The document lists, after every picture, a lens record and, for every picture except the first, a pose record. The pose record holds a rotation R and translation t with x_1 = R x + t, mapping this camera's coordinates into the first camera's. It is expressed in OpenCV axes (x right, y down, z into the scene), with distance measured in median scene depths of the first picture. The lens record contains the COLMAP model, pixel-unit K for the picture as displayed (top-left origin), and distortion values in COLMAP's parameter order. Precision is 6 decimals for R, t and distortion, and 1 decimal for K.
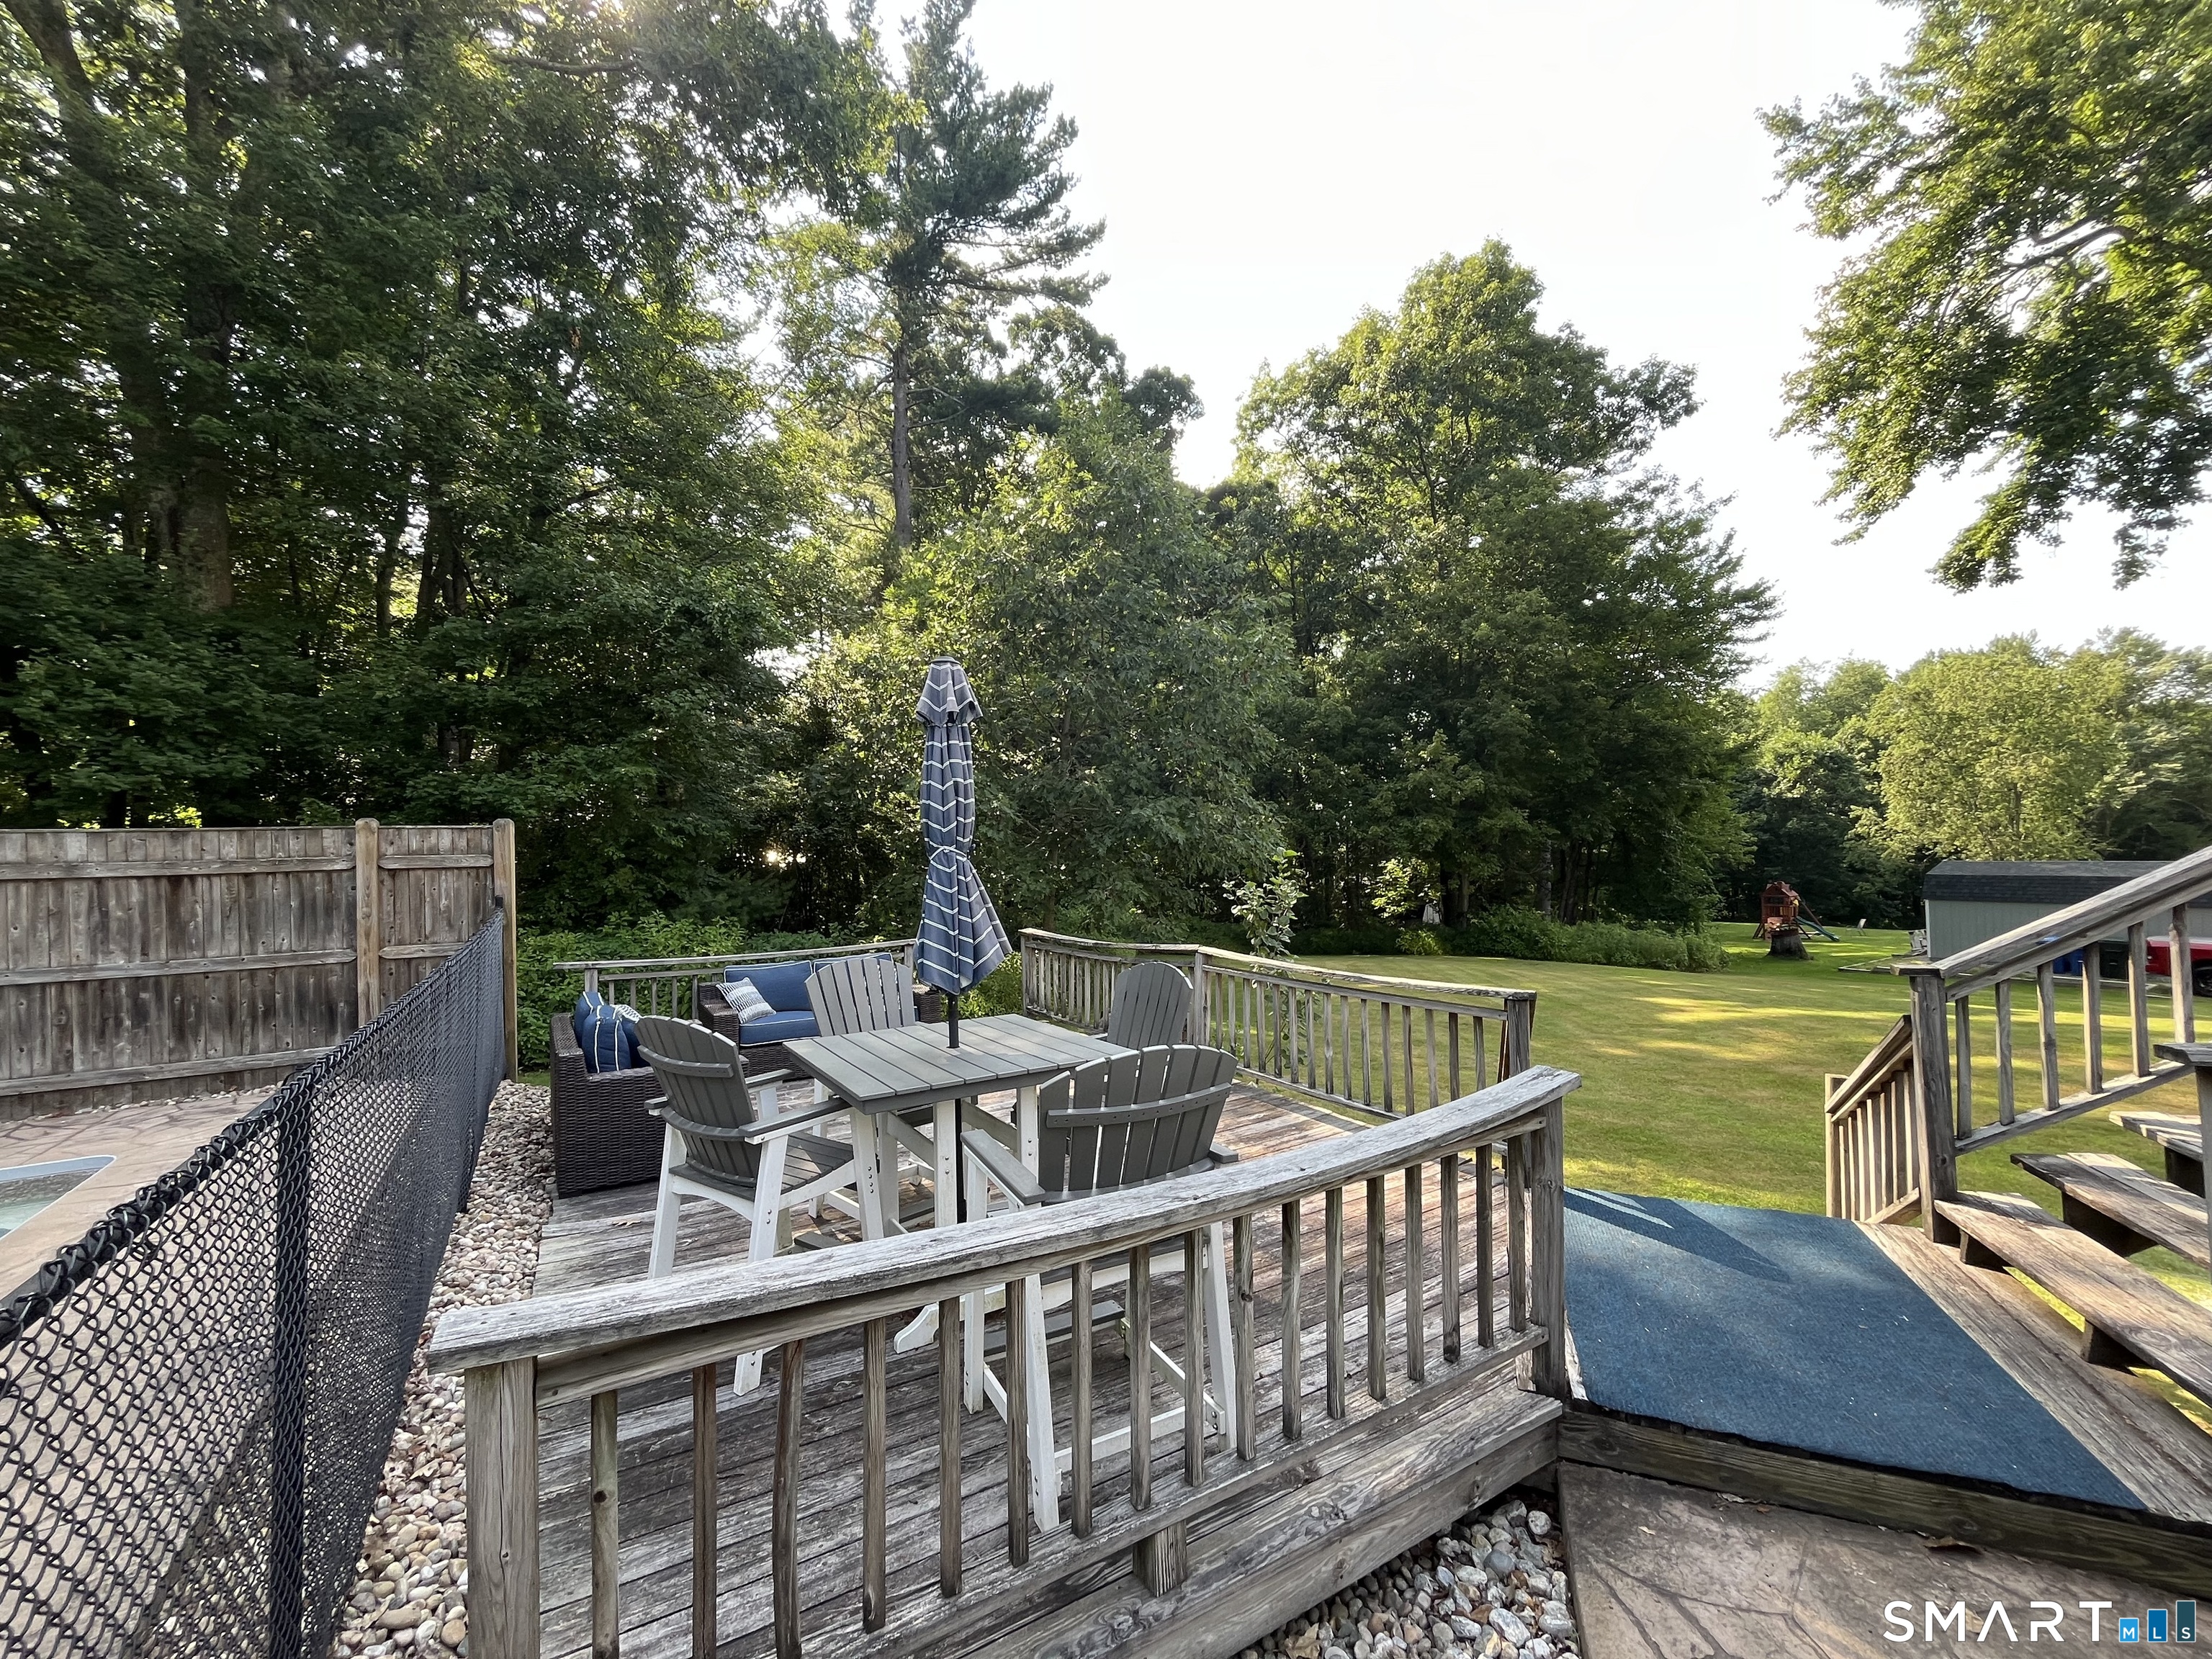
lens RADIAL K [[891.8, 0, 1097.0], [0, 891.8, 833.1], [0, 0, 1]] dist [0.001081, -0.000531]
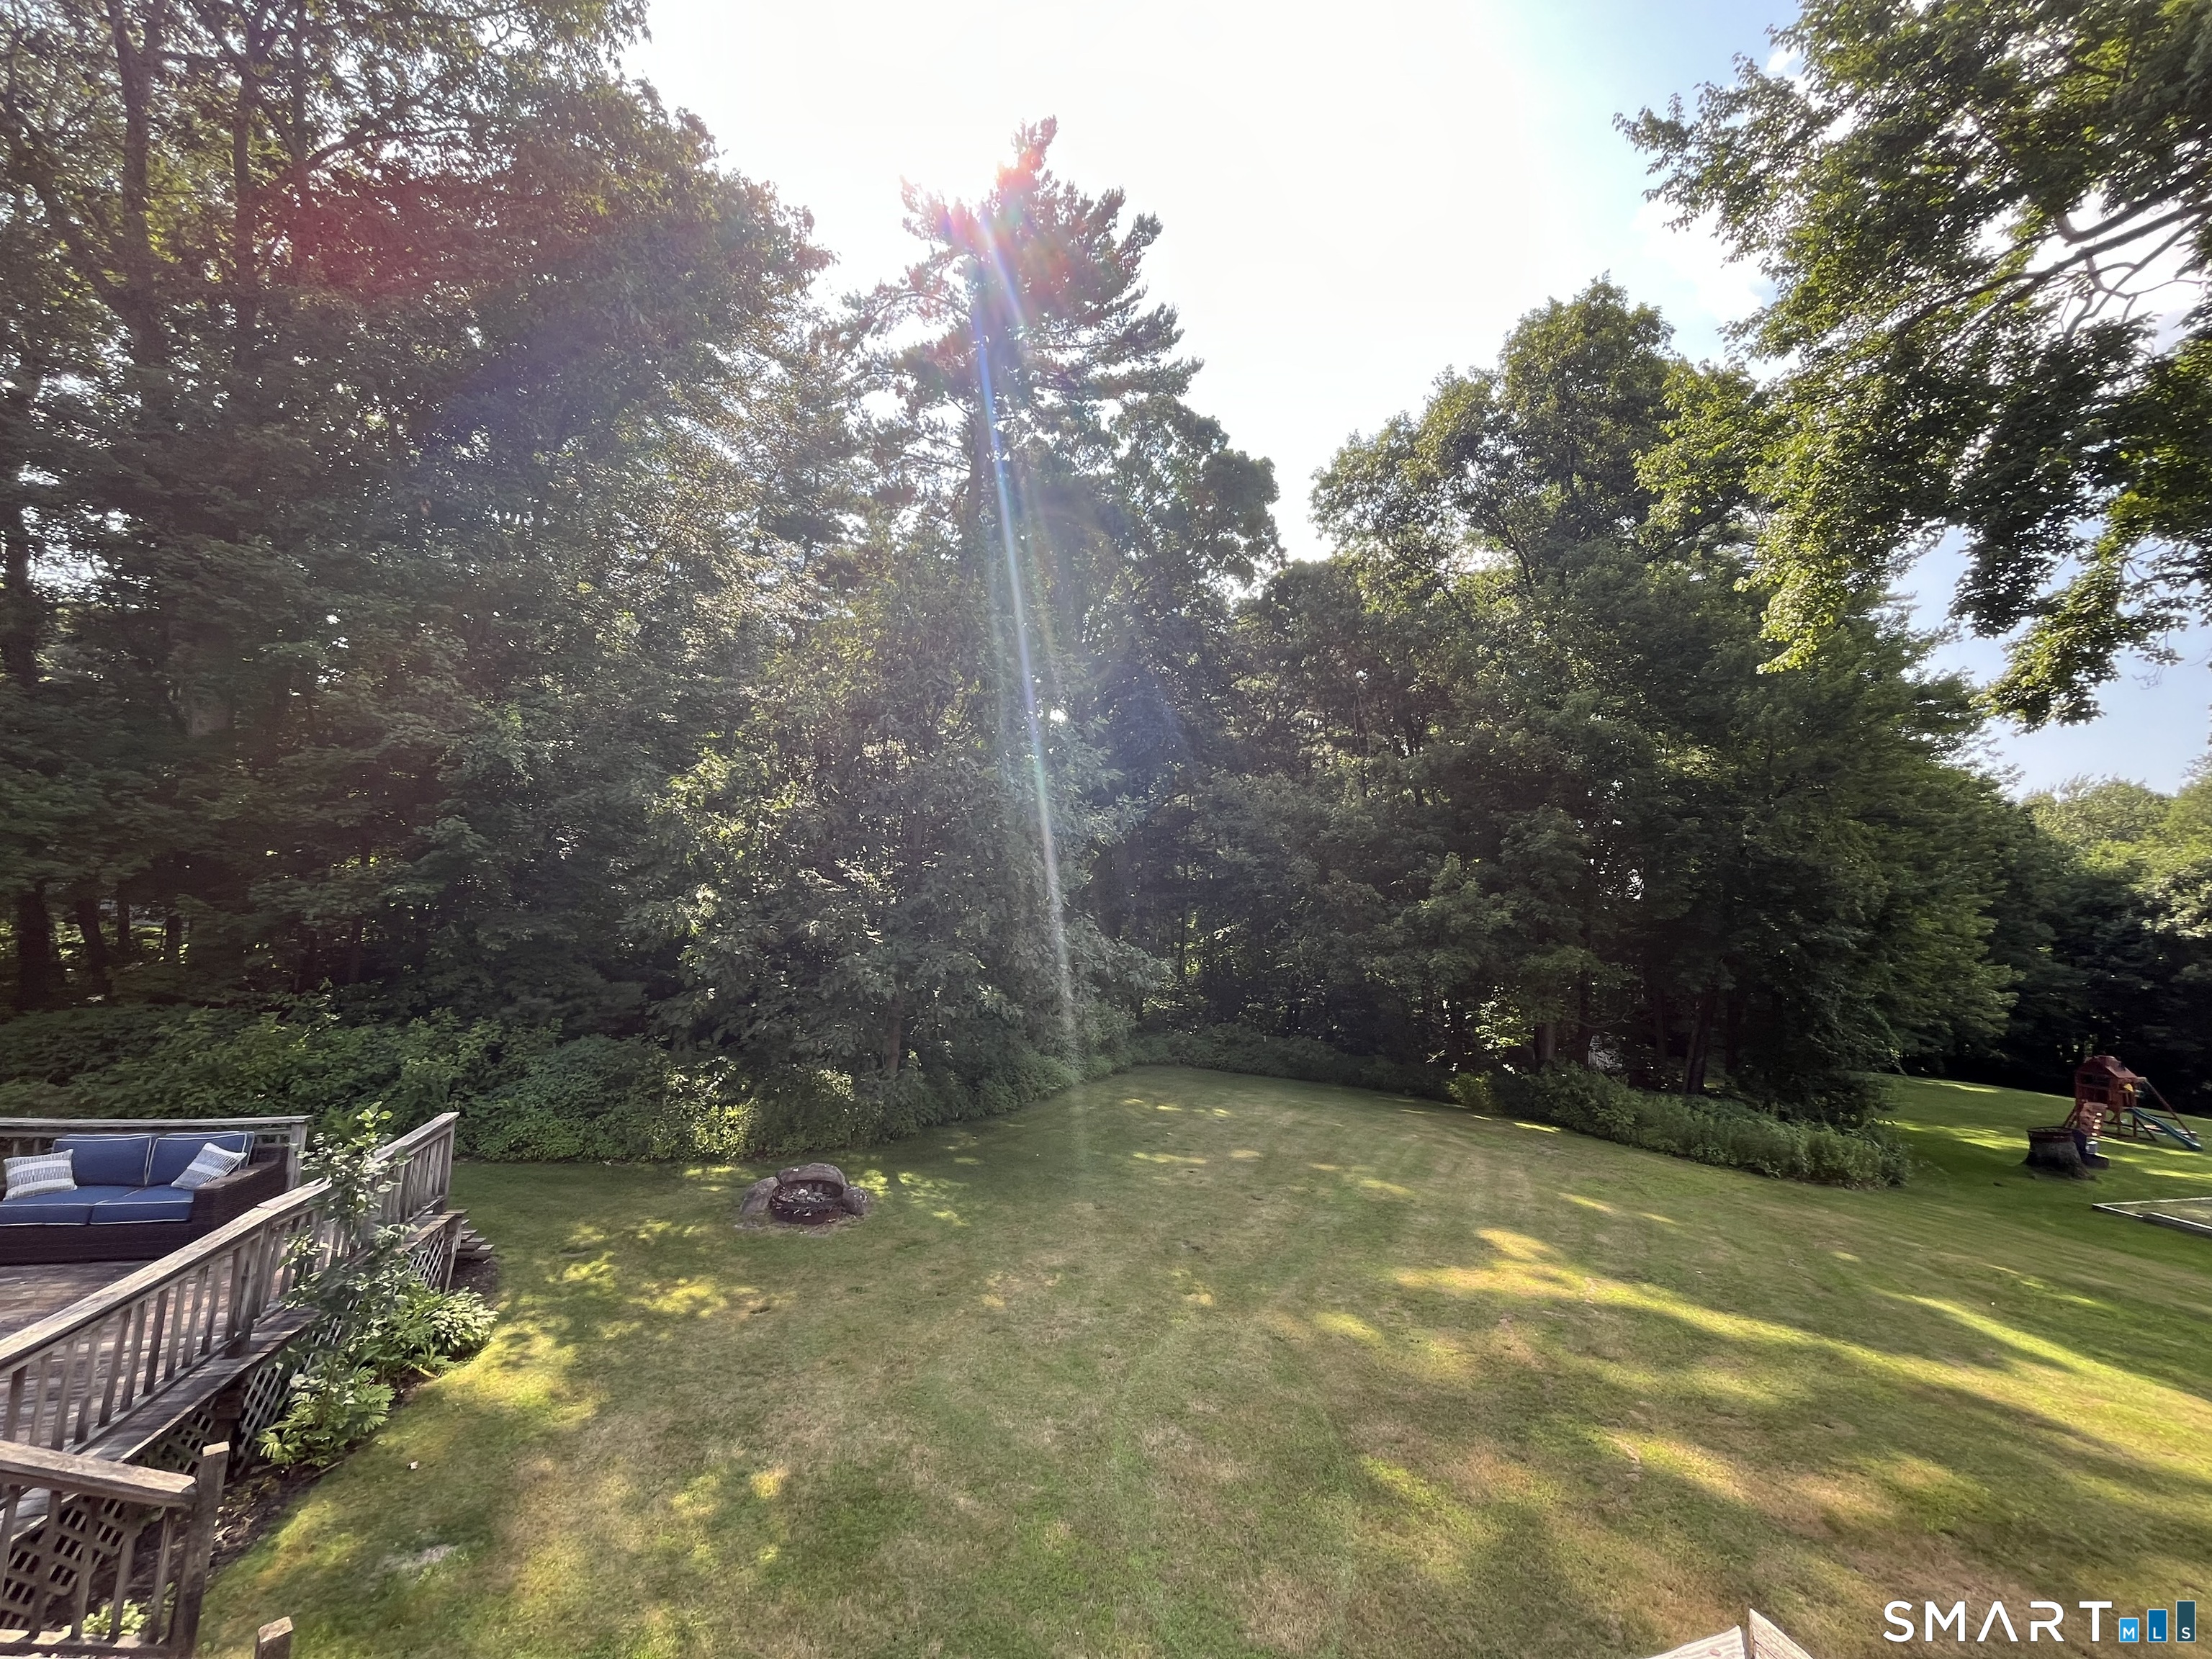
lens RADIAL K [[891.8, 0, 1097.0], [0, 891.8, 833.1], [0, 0, 1]] dist [0.001081, -0.000531]
pose [[0.956910, 0.043859, -0.287055, 0.229592], [-0.062056, 0.996578, -0.054601, -0.051930], [0.283678, 0.070062, 0.956357, 0.072991]]
